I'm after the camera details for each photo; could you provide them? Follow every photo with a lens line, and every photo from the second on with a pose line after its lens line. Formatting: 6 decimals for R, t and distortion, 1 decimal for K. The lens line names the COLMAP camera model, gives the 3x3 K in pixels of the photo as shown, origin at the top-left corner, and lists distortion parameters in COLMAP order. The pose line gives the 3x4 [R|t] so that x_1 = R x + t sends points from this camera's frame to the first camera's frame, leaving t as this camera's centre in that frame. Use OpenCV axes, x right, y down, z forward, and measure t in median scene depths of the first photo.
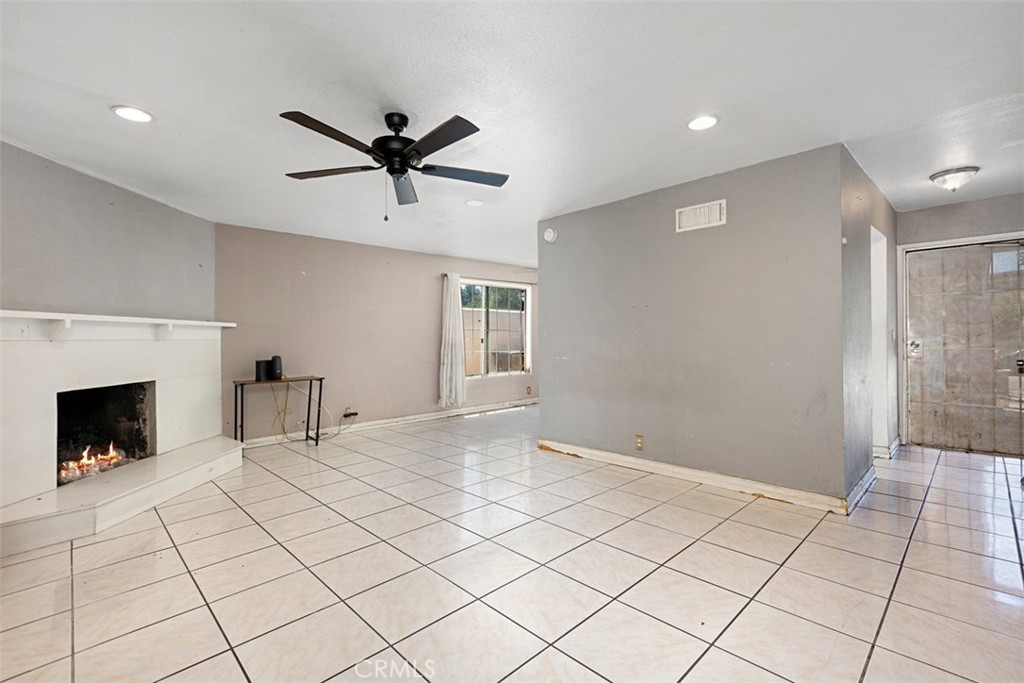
lens RADIAL K [[455.0, 0, 510.1], [0, 455.0, 346.4], [0, 0, 1]] dist [-0.000689, 0.000919]
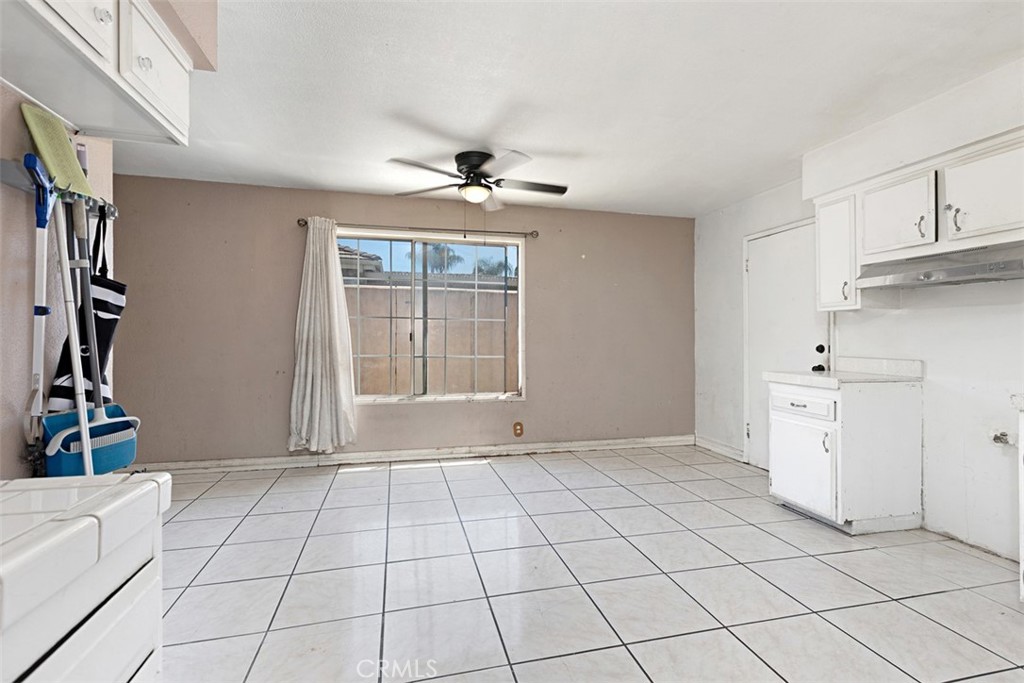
lens RADIAL K [[455.0, 0, 514.3], [0, 455.0, 346.8], [0, 0, 1]] dist [-0.000689, 0.000919]
pose [[0.859789, 0.029446, -0.509799, 0.328658], [-0.024222, 0.999564, 0.016884, -0.013047], [0.510074, -0.002168, 0.860128, 0.546651]]
